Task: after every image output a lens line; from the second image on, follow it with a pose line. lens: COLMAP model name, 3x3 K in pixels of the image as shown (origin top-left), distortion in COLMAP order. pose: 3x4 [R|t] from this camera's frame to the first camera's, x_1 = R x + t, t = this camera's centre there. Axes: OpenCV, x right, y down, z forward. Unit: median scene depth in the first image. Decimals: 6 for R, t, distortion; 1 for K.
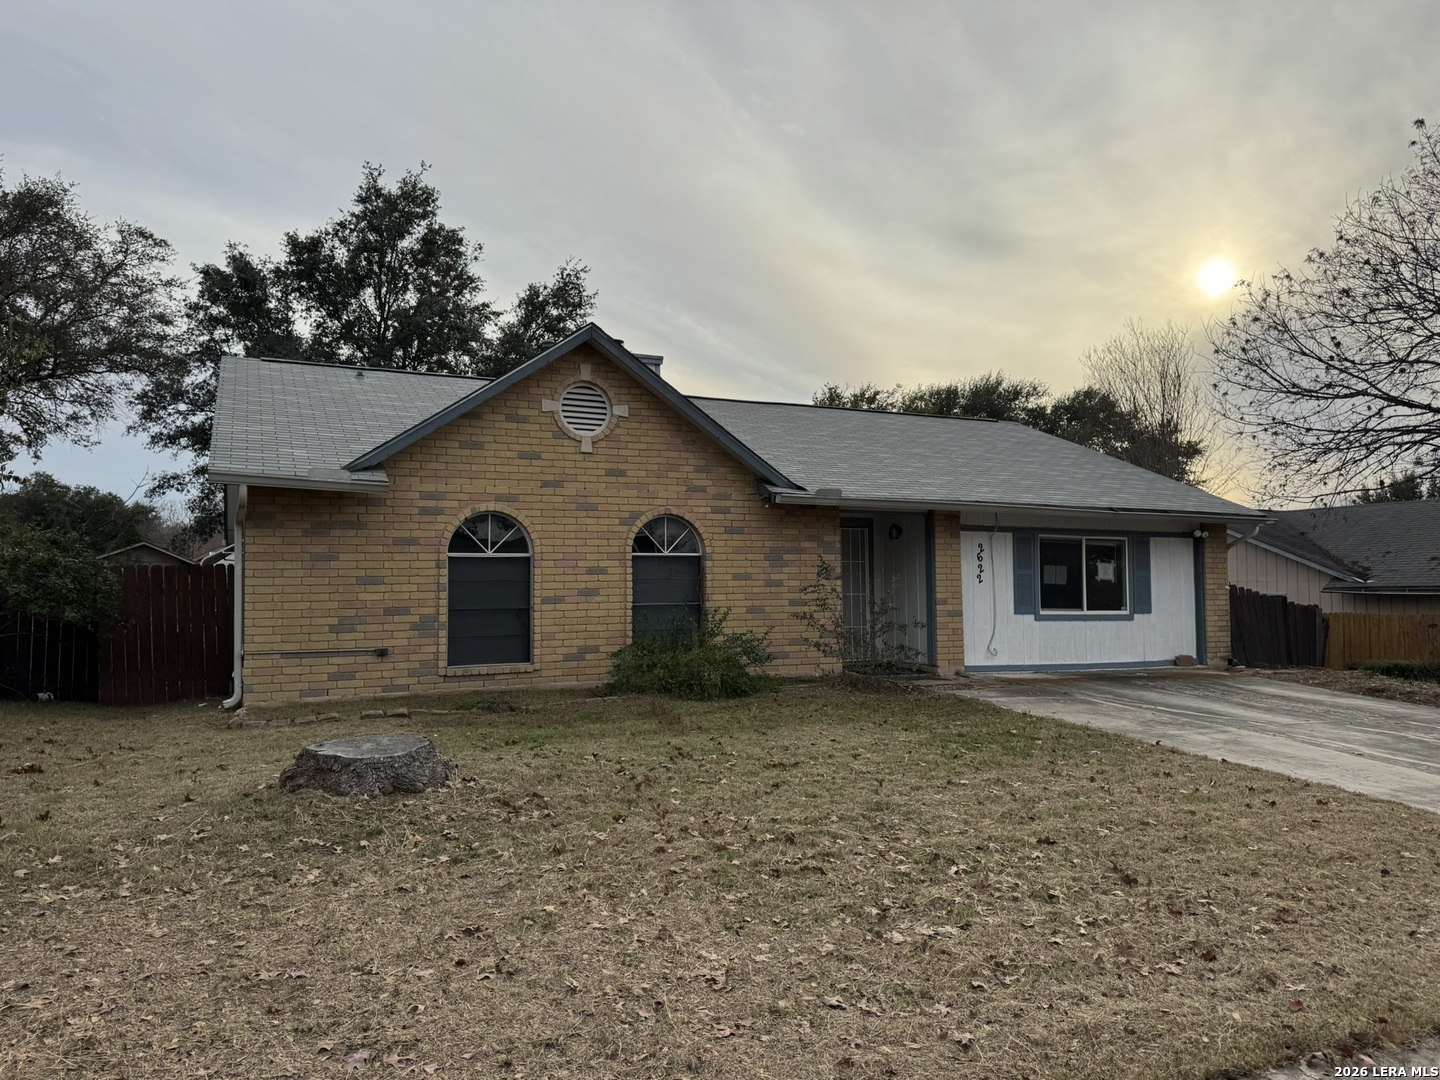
lens RADIAL K [[1015.2, 0, 720.0], [0, 1015.2, 540.0], [0, 0, 1]] dist [0.103745, -0.144183]
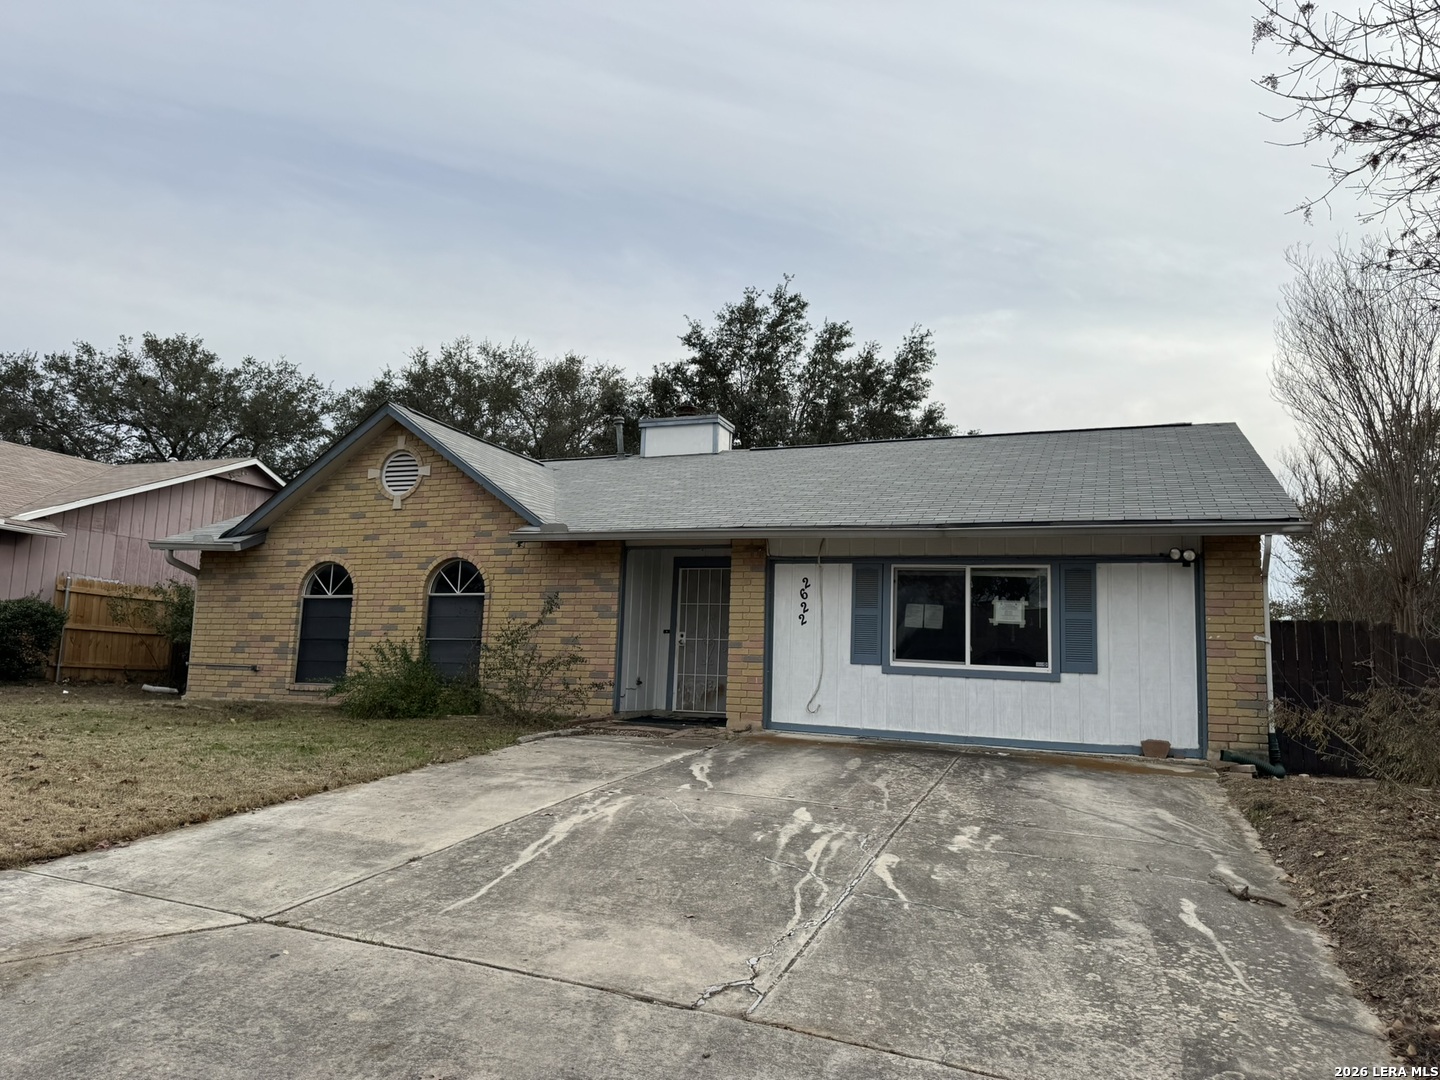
lens RADIAL K [[1015.2, 0, 720.0], [0, 1015.2, 540.0], [0, 0, 1]] dist [0.103745, -0.144183]
pose [[0.686165, -0.060274, -0.724945, 0.991036], [0.007067, 0.997067, -0.076210, 0.043649], [0.727412, 0.047169, 0.684578, 0.456735]]
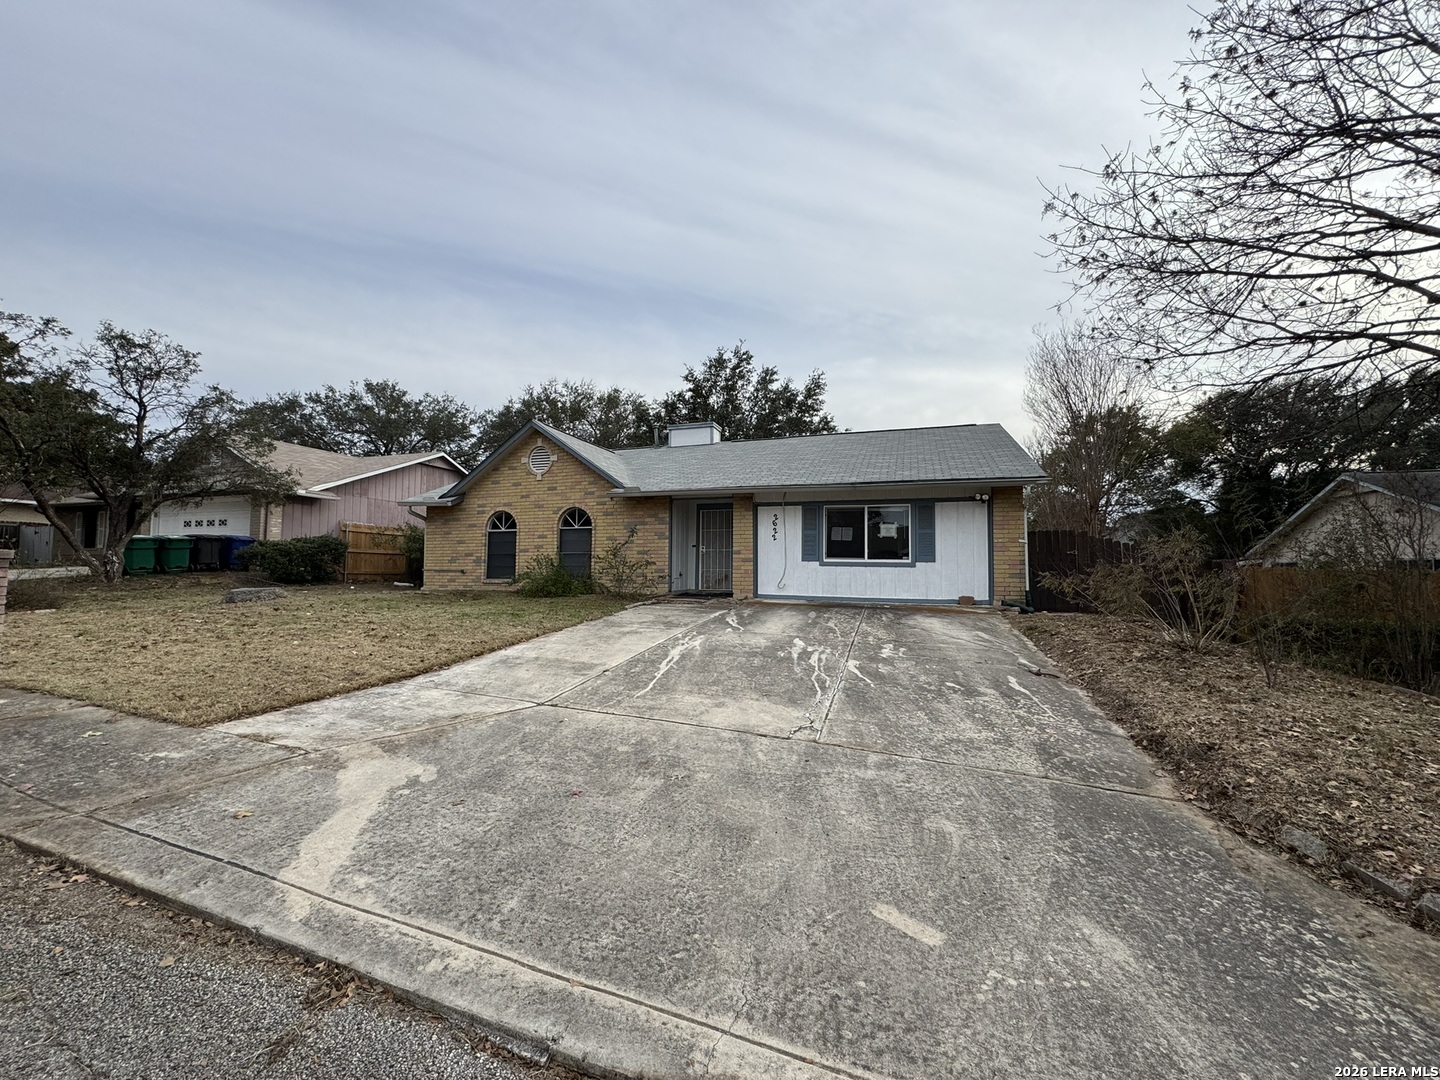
lens RADIAL K [[578.2, 0, 720.0], [0, 578.2, 540.0], [0, 0, 1]] dist [-0.003131, 0.000167]
pose [[0.717855, -0.017920, -0.695962, 0.960728], [0.031995, 0.999462, 0.007266, 0.040104], [0.695457, -0.027483, 0.718042, 0.400731]]
